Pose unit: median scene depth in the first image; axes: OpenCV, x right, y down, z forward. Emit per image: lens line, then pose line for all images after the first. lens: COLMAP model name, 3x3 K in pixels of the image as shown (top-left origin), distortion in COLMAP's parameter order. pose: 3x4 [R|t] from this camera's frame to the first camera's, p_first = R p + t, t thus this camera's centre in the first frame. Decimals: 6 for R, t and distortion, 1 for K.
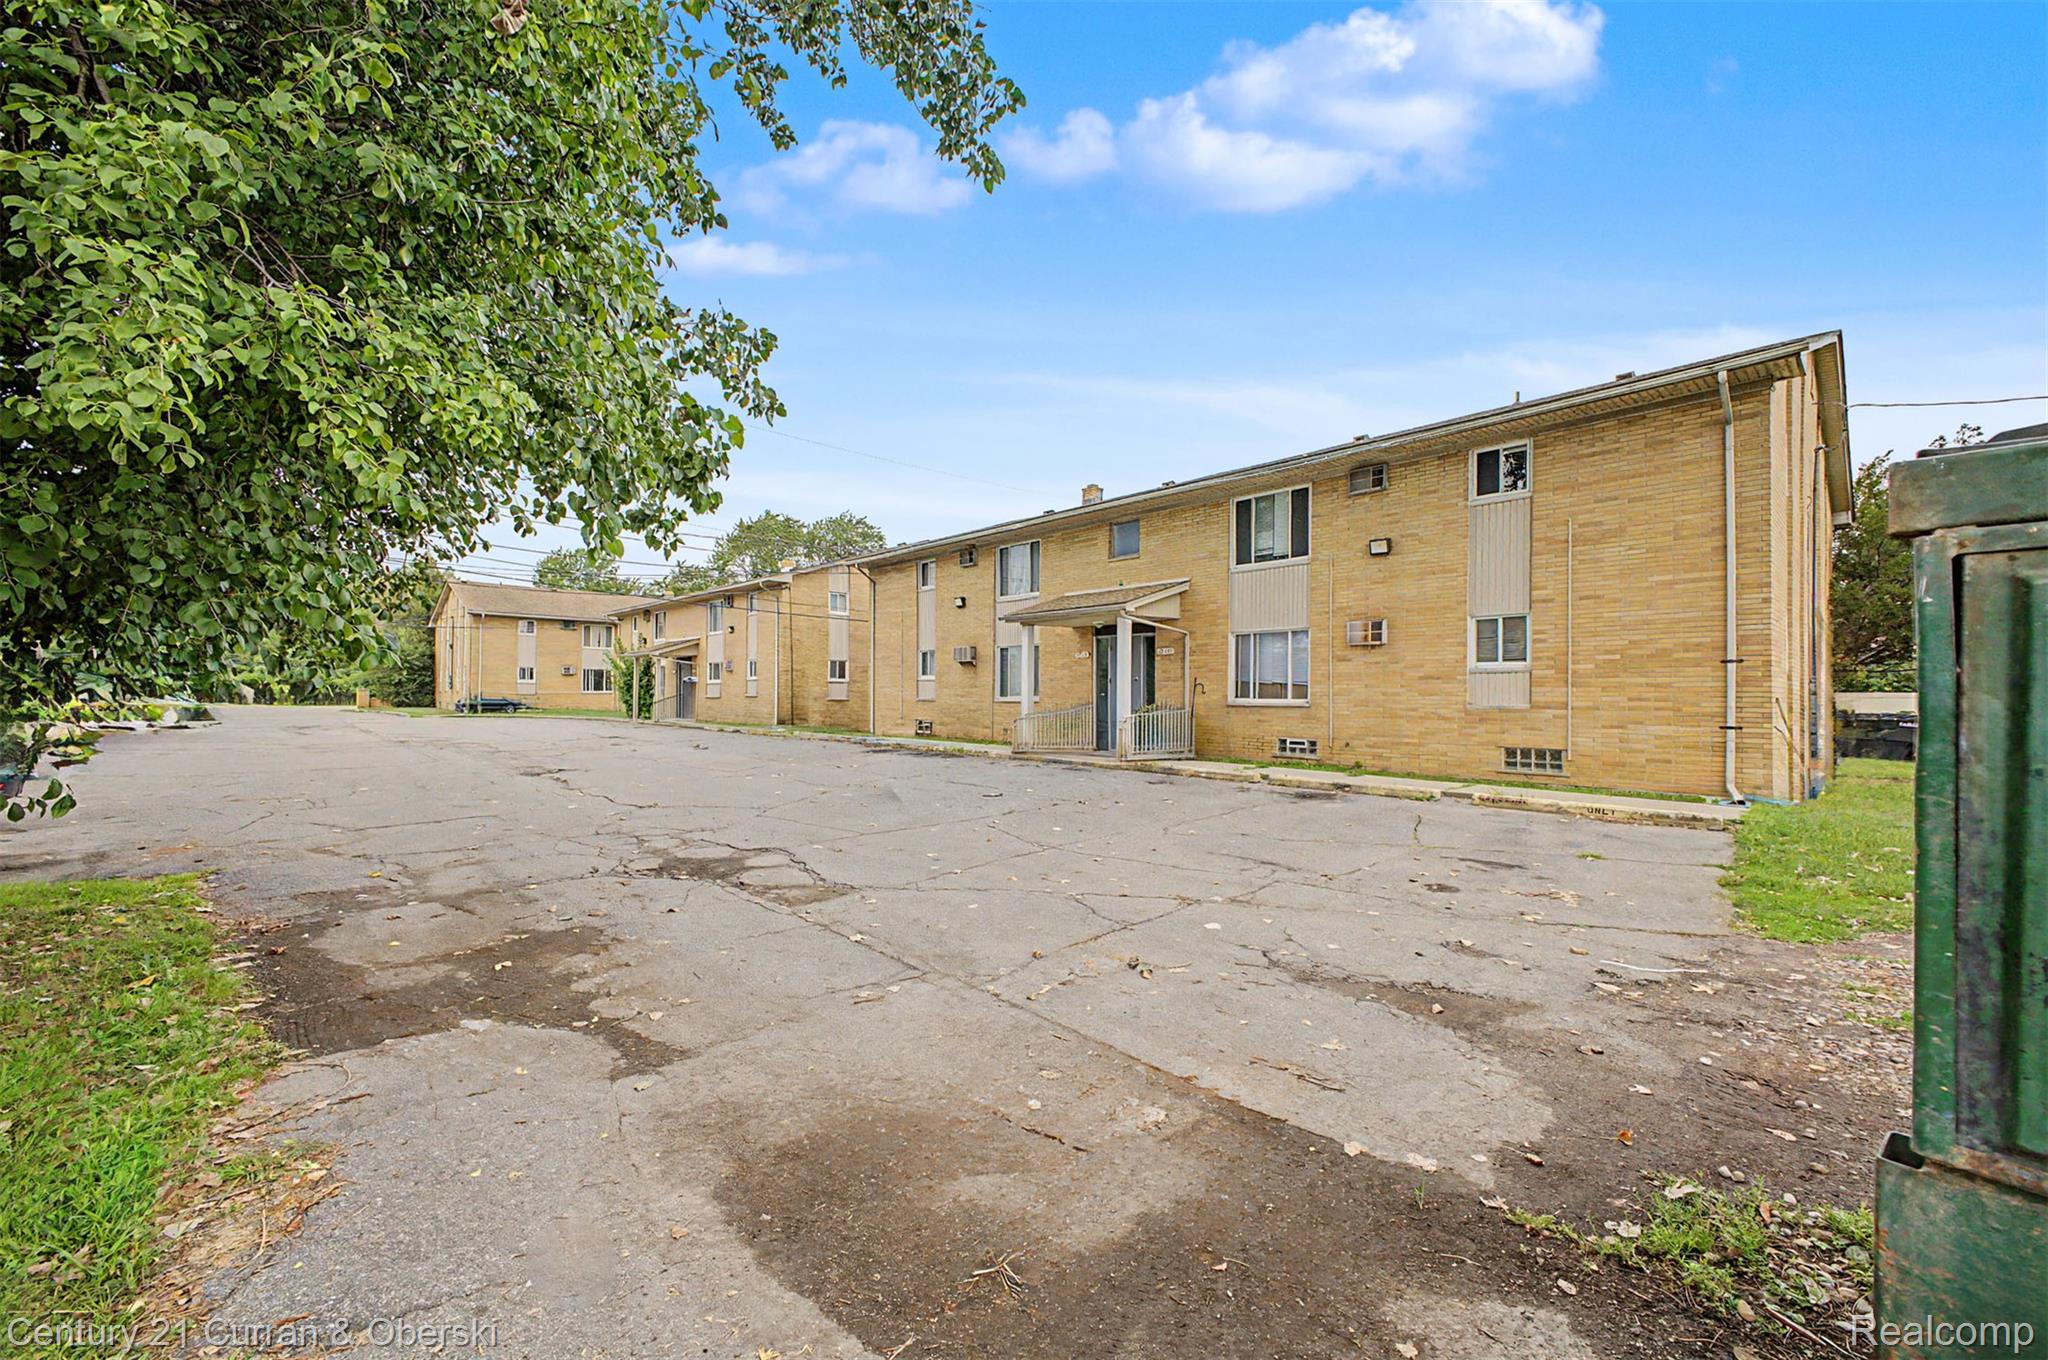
lens RADIAL K [[811.2, 0, 1025.6], [0, 811.2, 686.0], [0, 0, 1]] dist [0.012984, -0.002885]
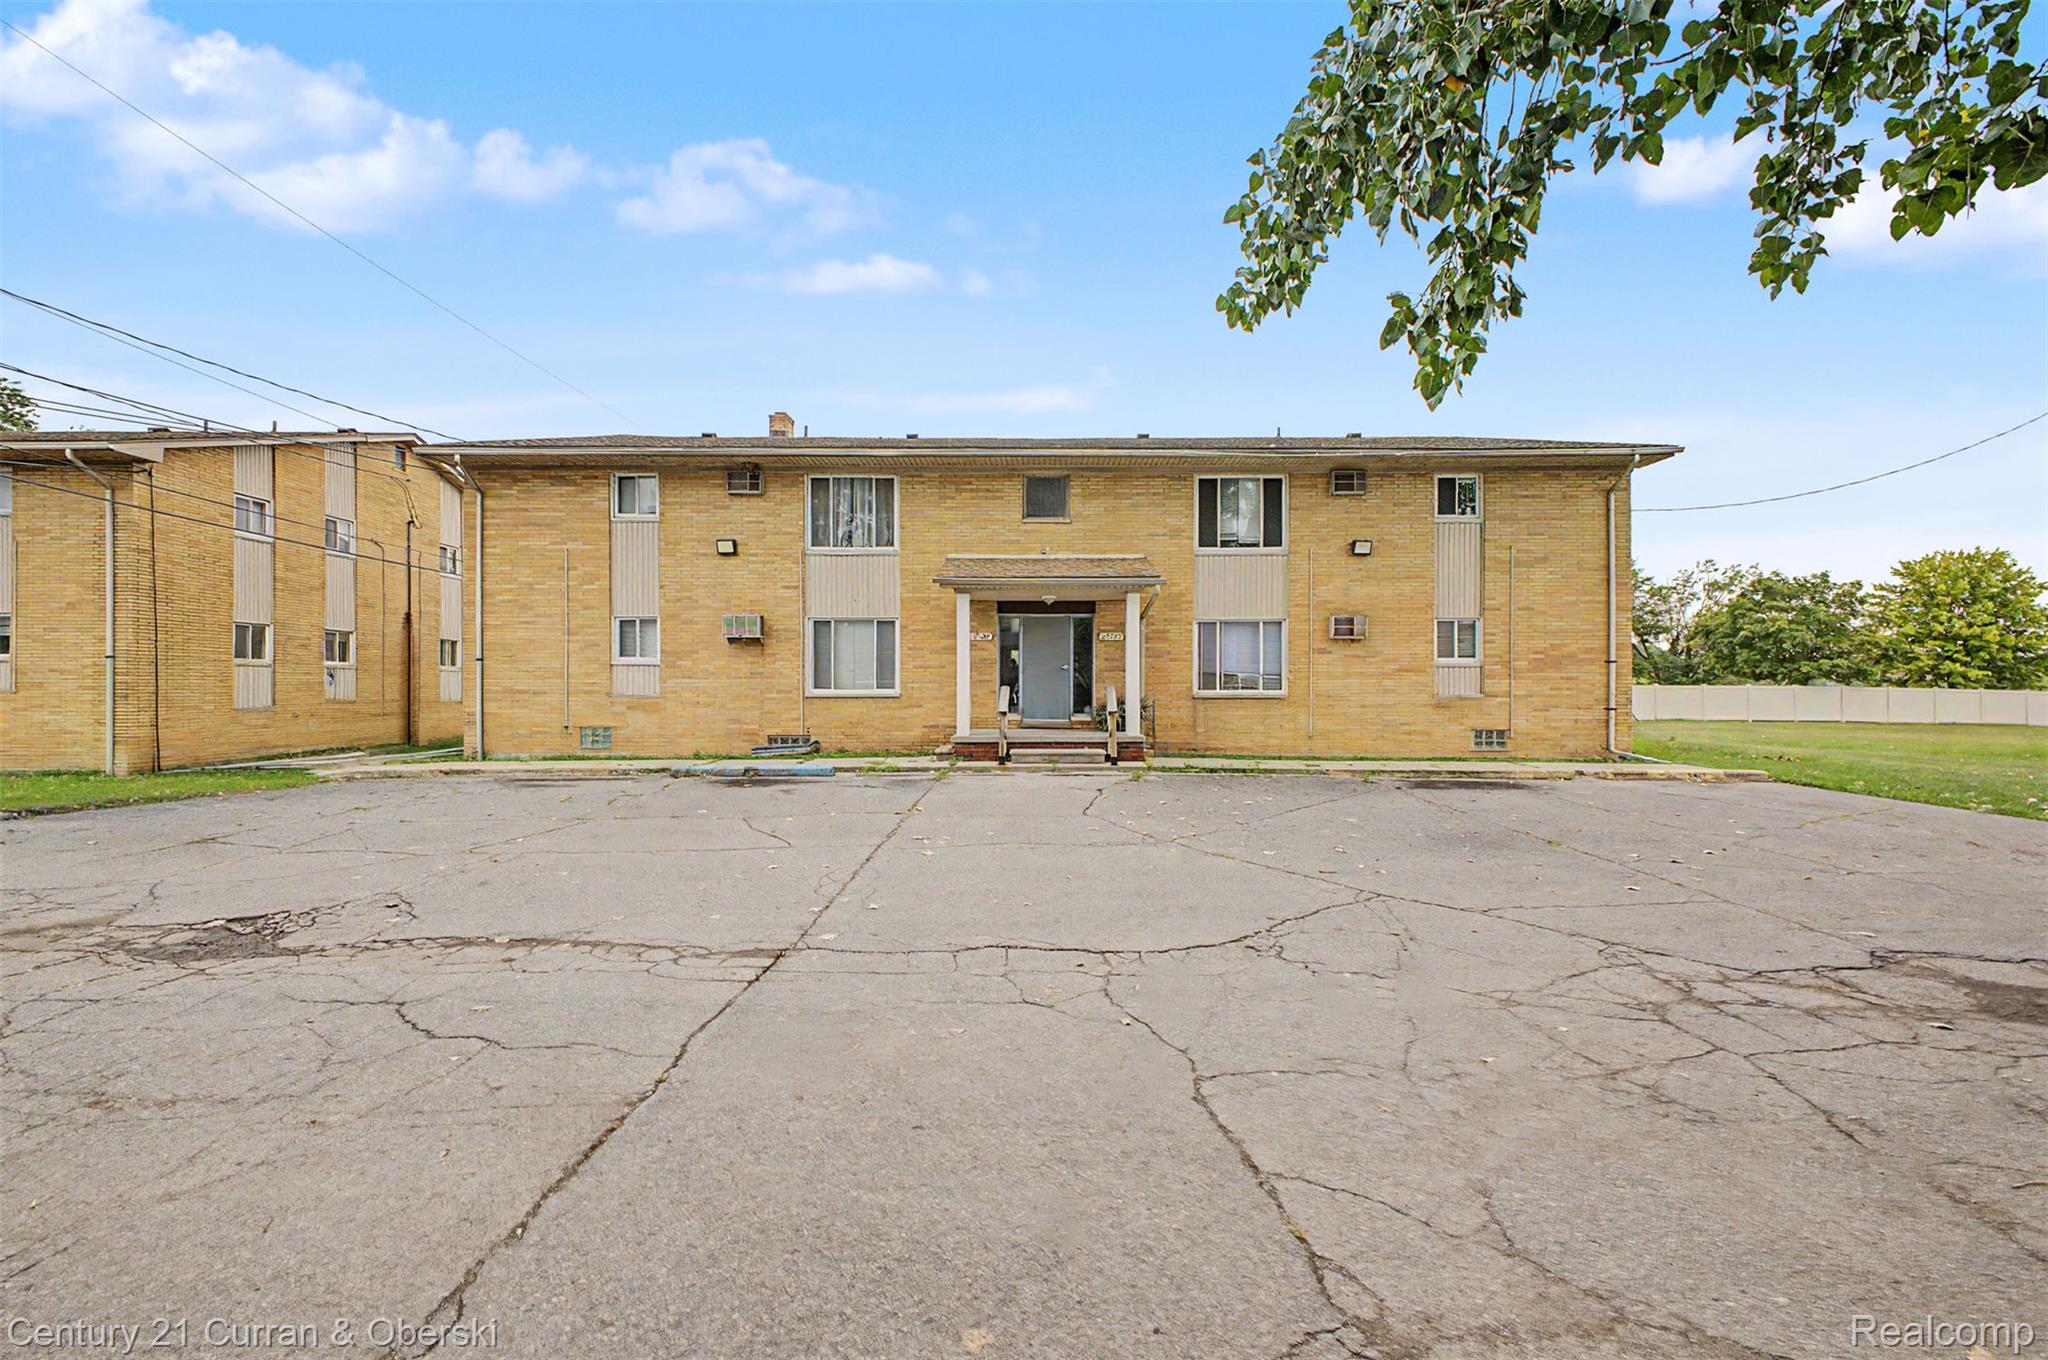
lens RADIAL K [[811.2, 0, 1035.2], [0, 811.2, 692.9], [0, 0, 1]] dist [0.012984, -0.002885]
pose [[0.677151, -0.007955, 0.735801, -0.573682], [-0.005340, 0.999862, 0.015723, 0.004750], [-0.735824, -0.014576, 0.677016, 0.527383]]
